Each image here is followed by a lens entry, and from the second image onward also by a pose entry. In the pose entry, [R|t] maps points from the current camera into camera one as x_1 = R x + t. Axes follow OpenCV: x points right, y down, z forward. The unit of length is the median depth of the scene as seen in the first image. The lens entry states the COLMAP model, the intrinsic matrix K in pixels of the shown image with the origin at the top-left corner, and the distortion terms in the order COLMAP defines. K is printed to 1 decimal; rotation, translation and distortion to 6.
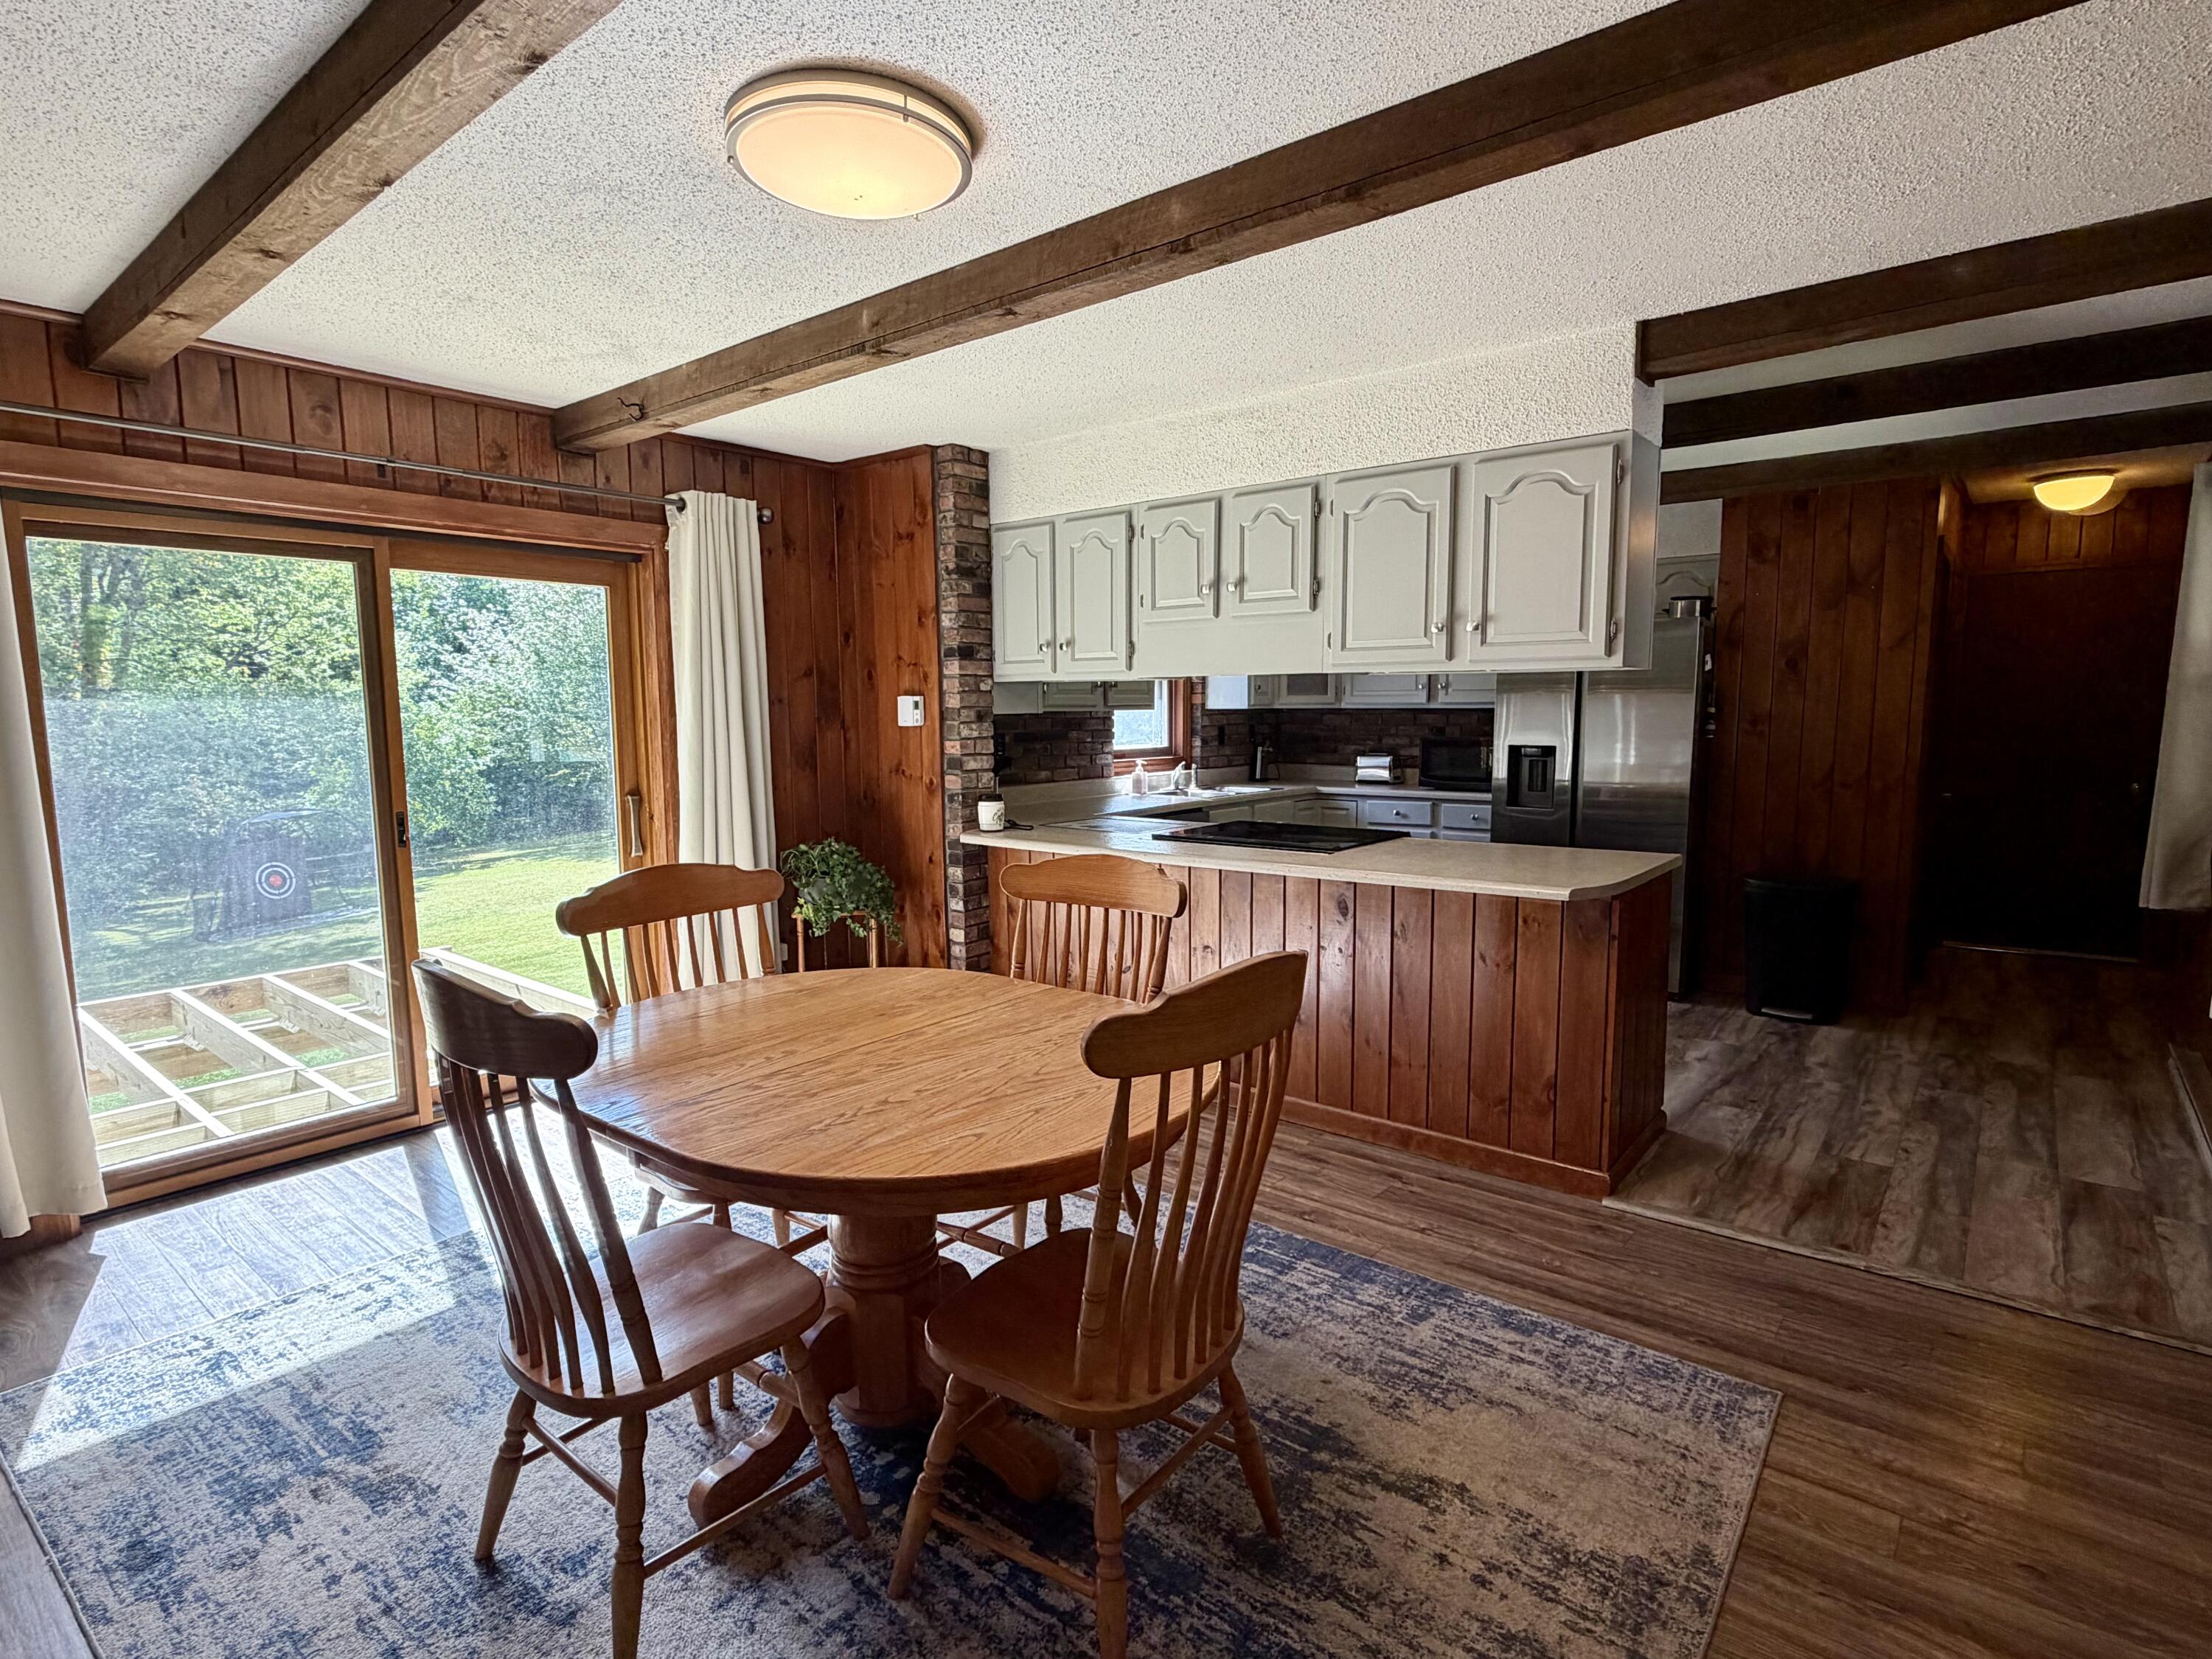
lens RADIAL K [[1127.1, 0, 1109.0], [0, 1127.1, 830.3], [0, 0, 1]] dist [-0.000247, 0.000210]
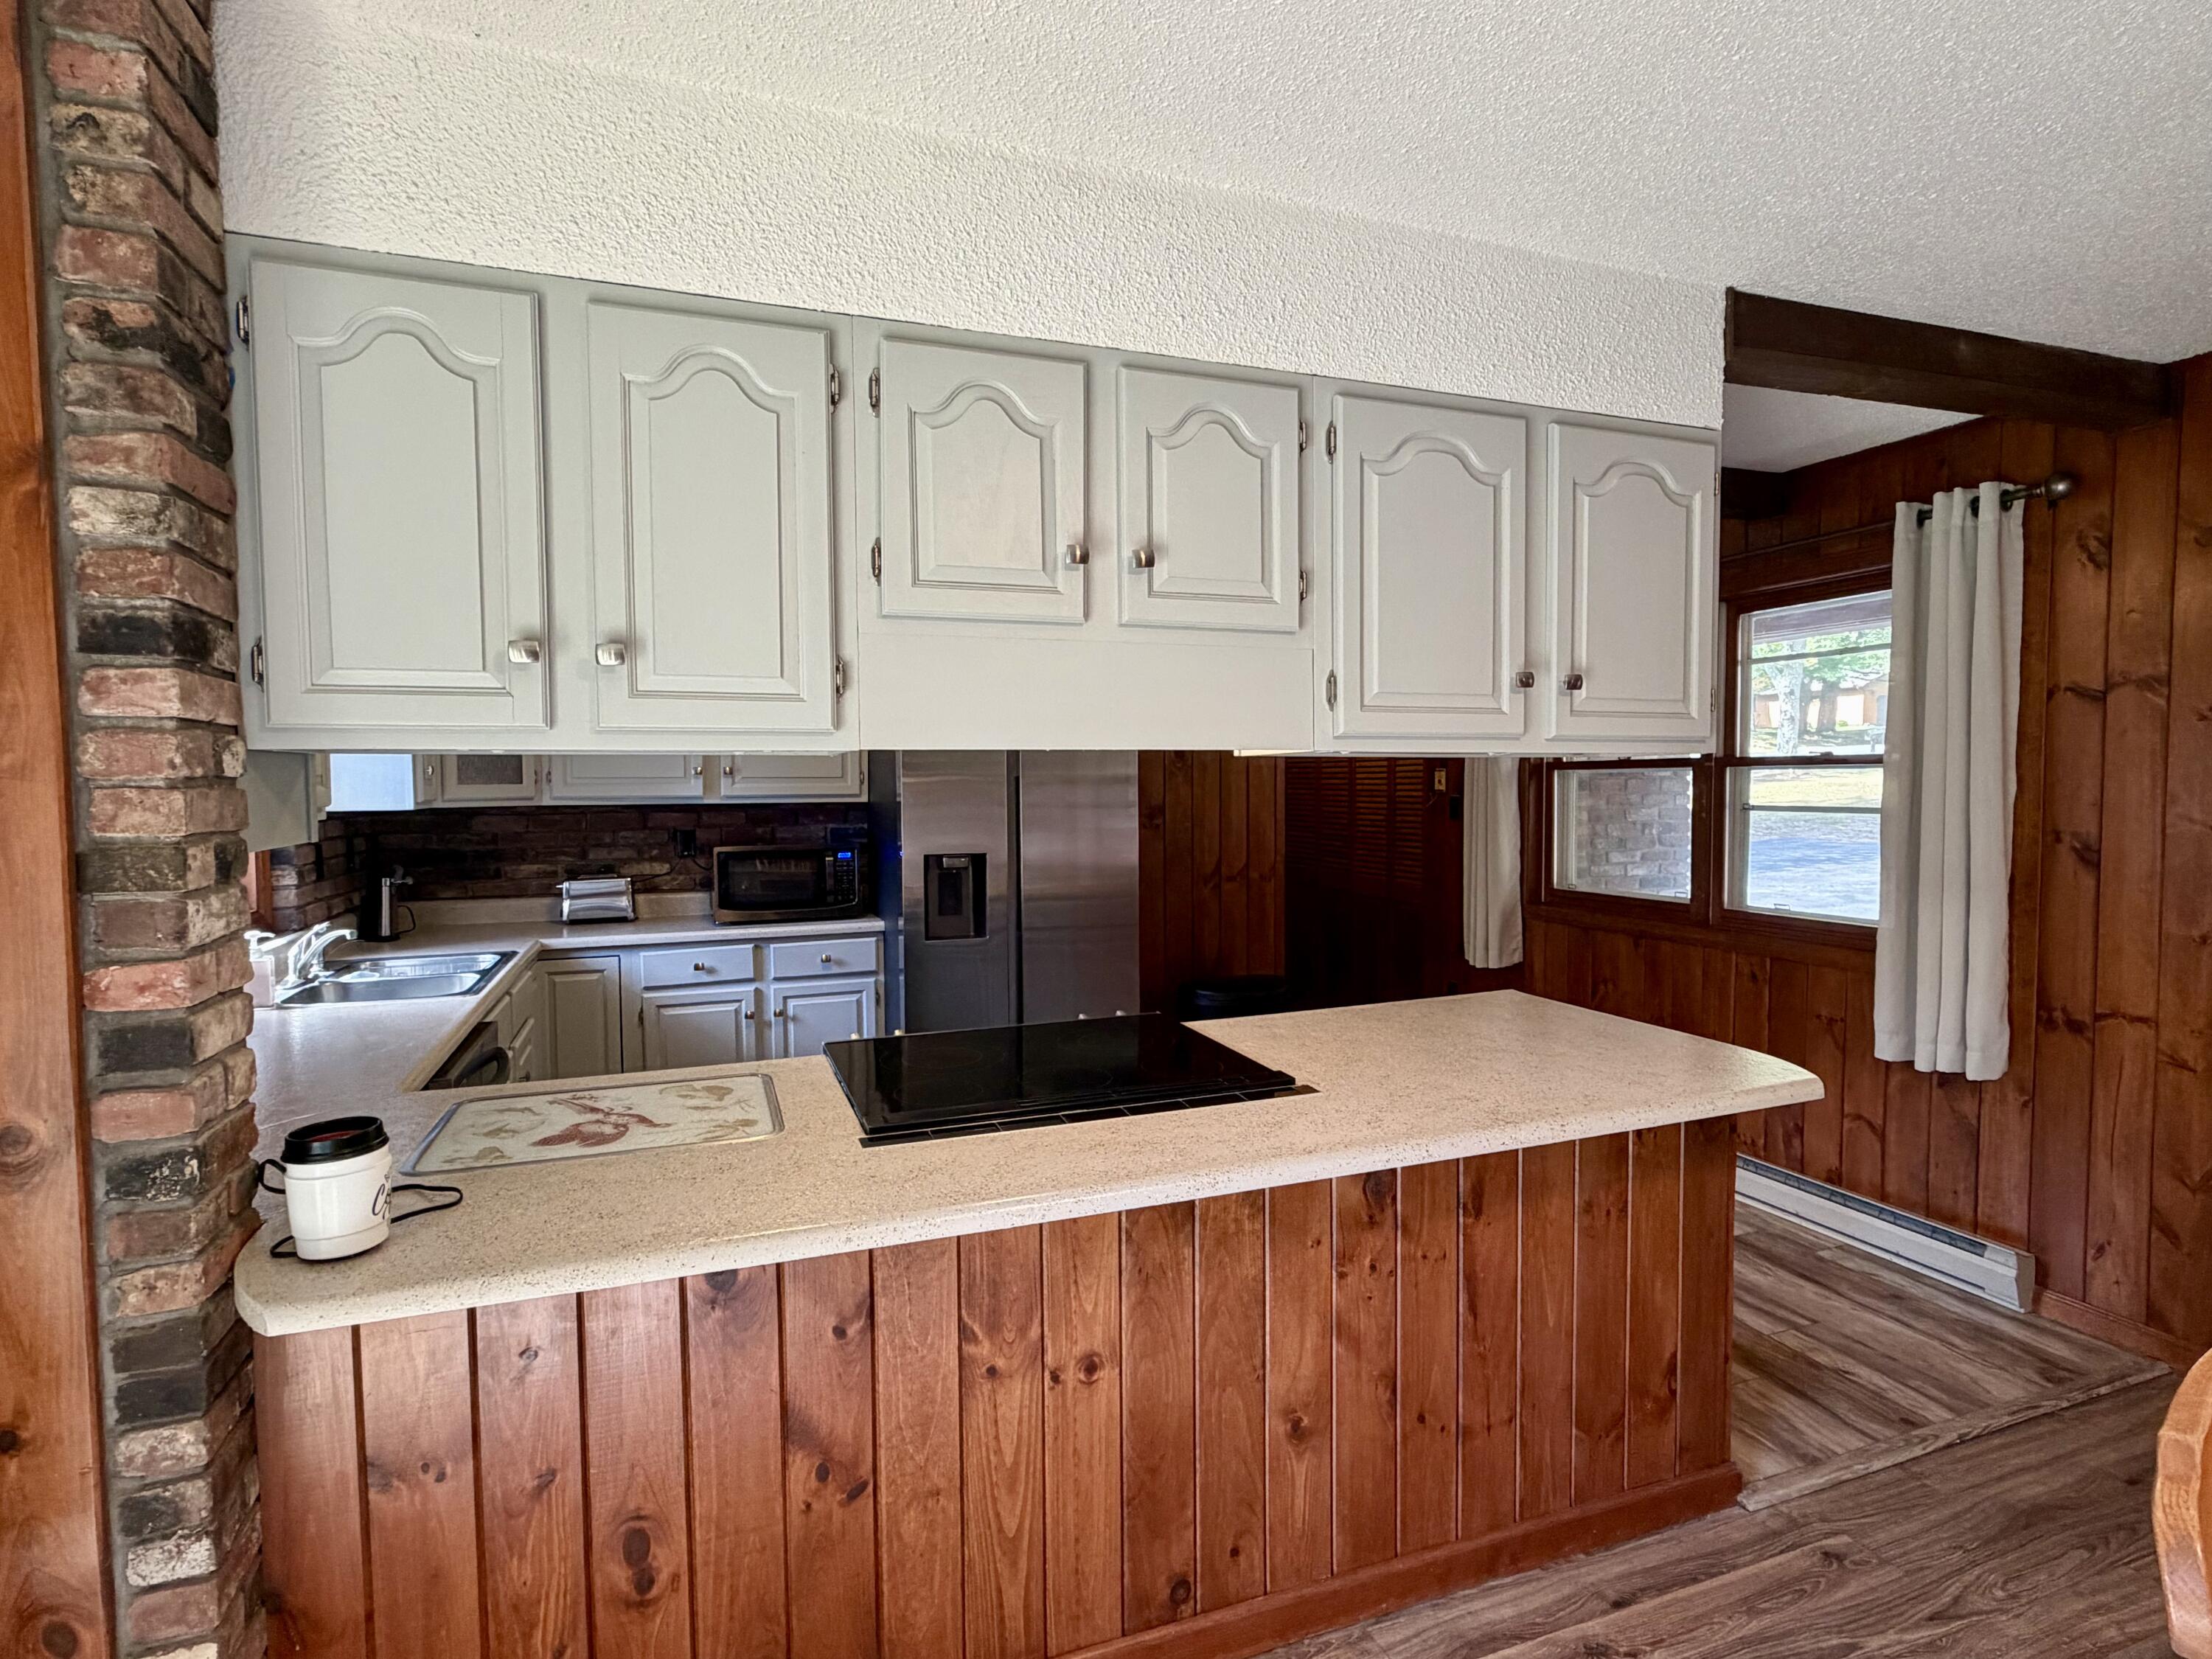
lens RADIAL K [[1127.1, 0, 1109.0], [0, 1127.1, 830.3], [0, 0, 1]] dist [-0.000247, 0.000210]
pose [[0.509812, -0.035781, 0.859541, -0.283711], [0.099318, 0.994902, -0.017491, -0.094386], [-0.854534, 0.094285, 0.510767, 0.750213]]
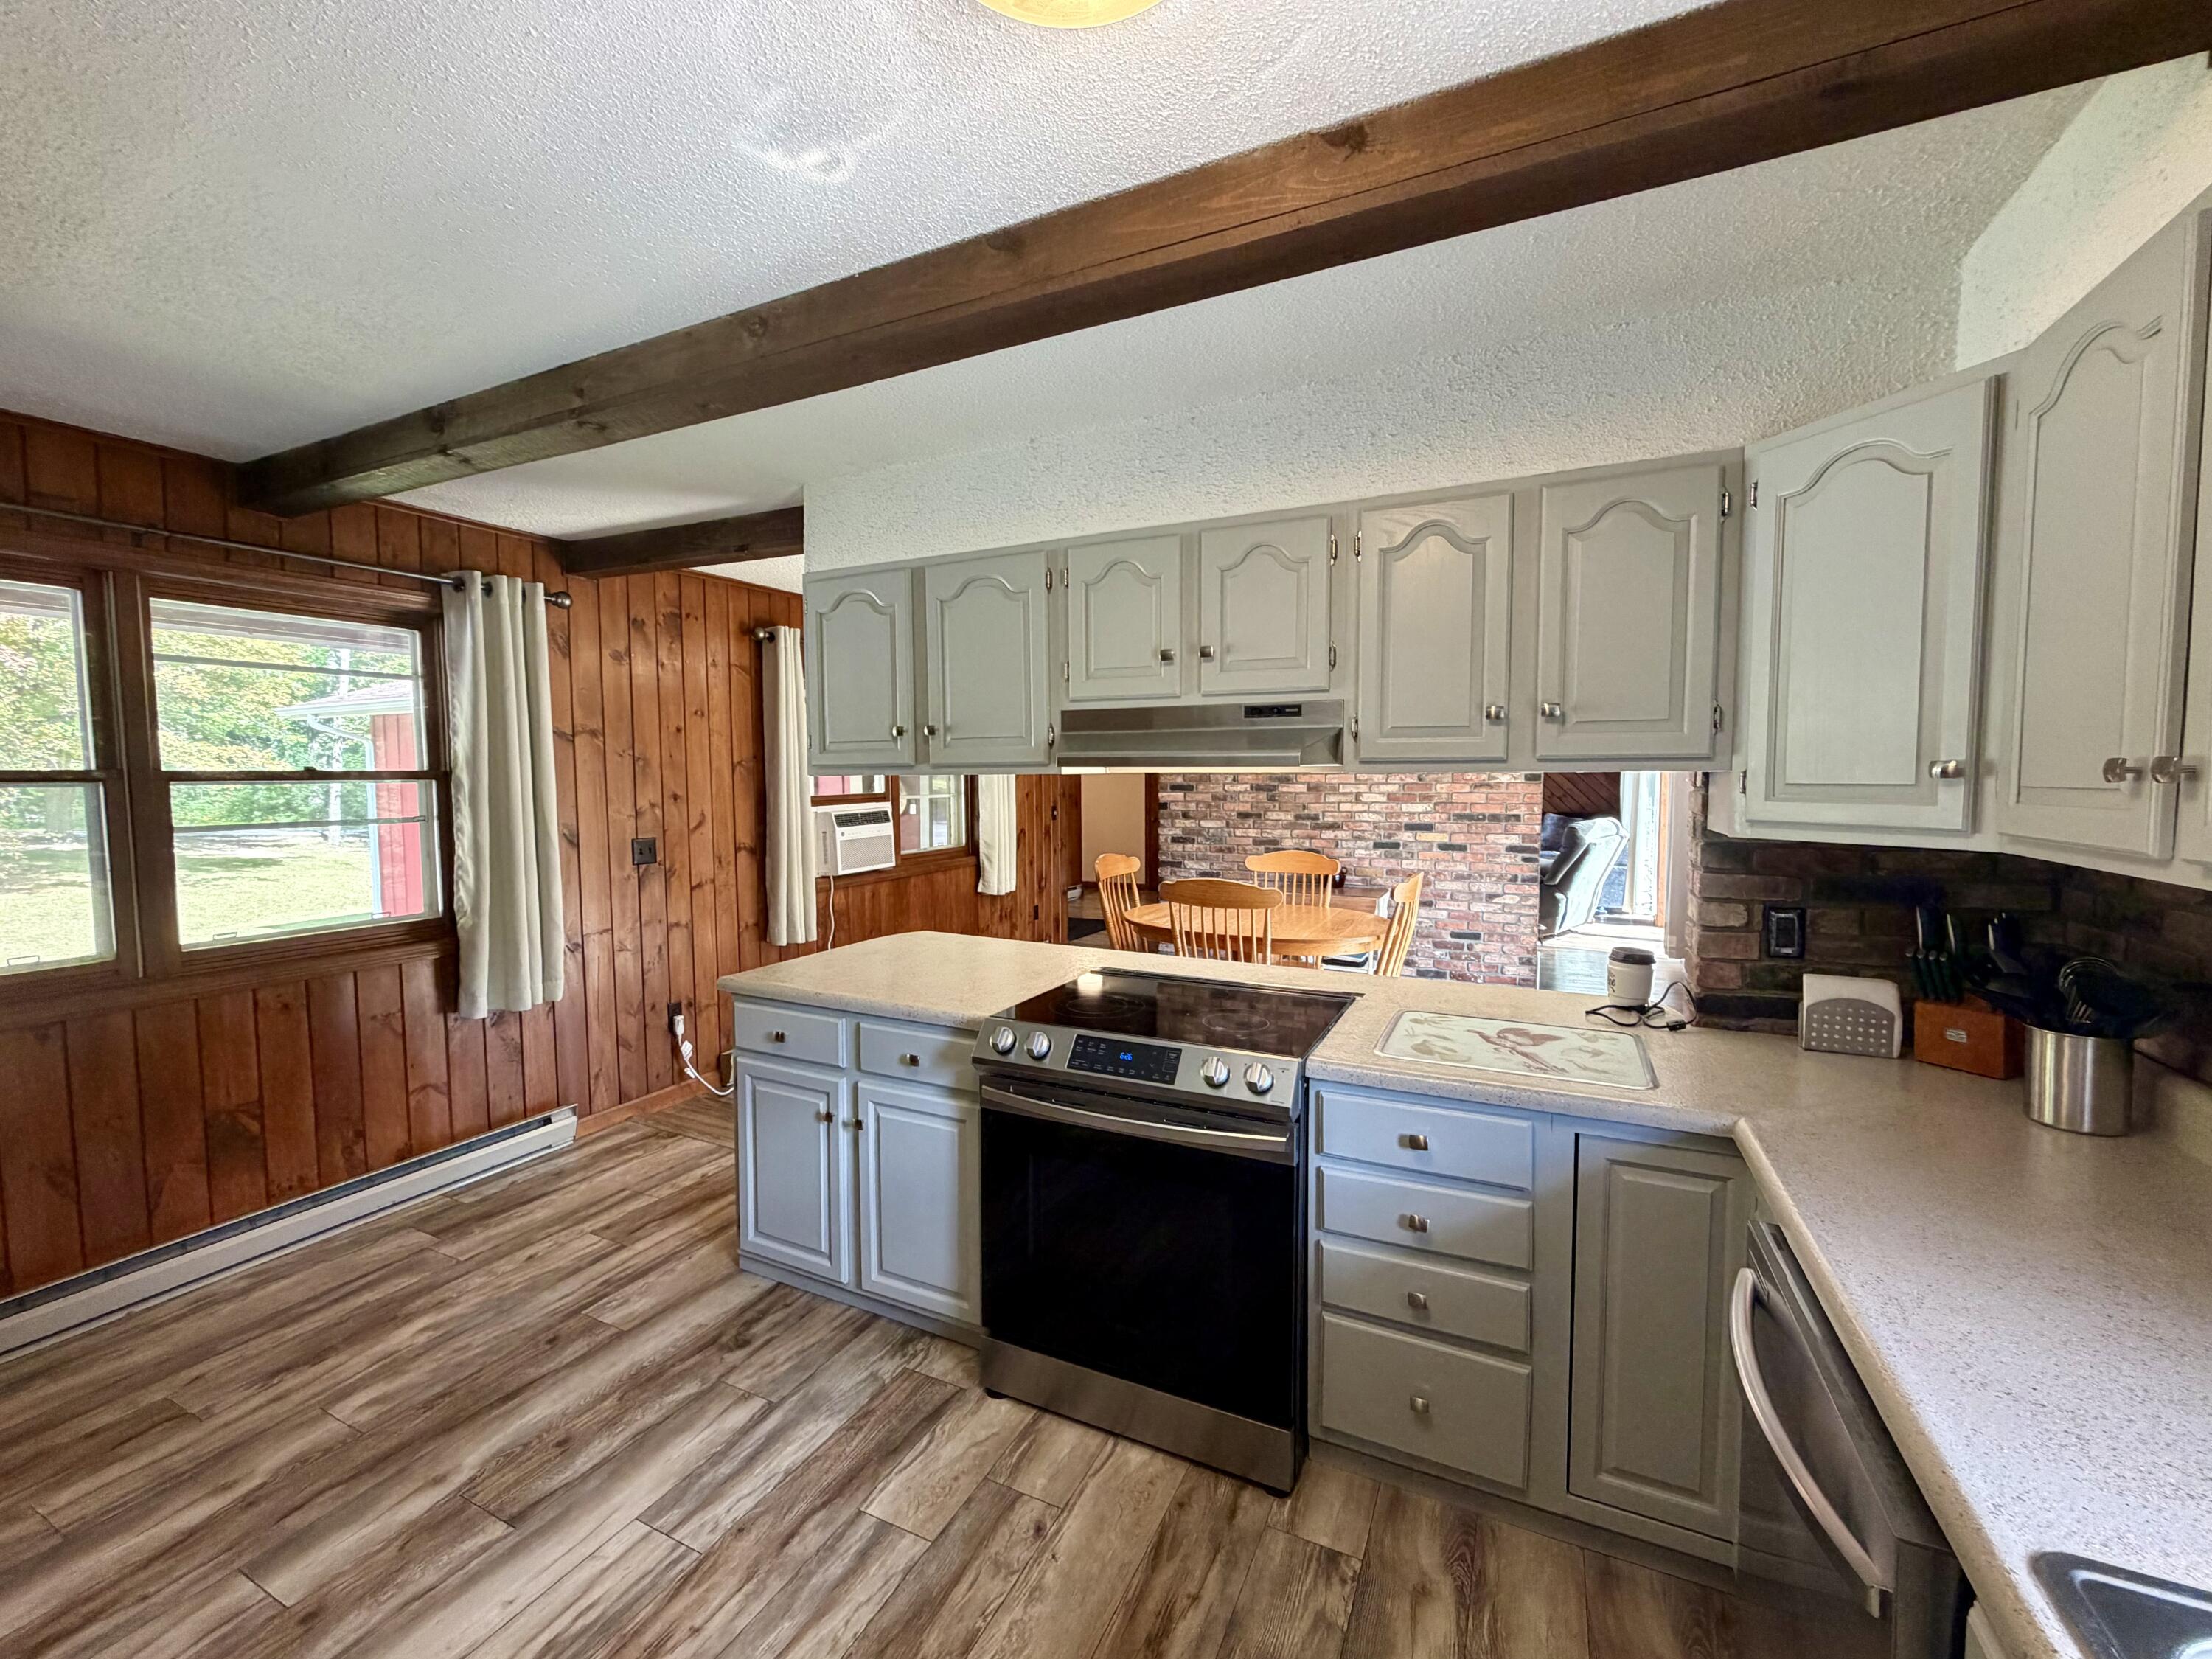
lens RADIAL K [[900.5, 0, 1106.0], [0, 900.5, 829.5], [0, 0, 1]] dist [-0.000834, -0.000091]
pose [[-0.973088, 0.024121, -0.229167, 0.335175], [-0.016084, 0.984972, 0.171966, -0.203232], [0.229871, 0.171024, -0.958076, 1.579130]]
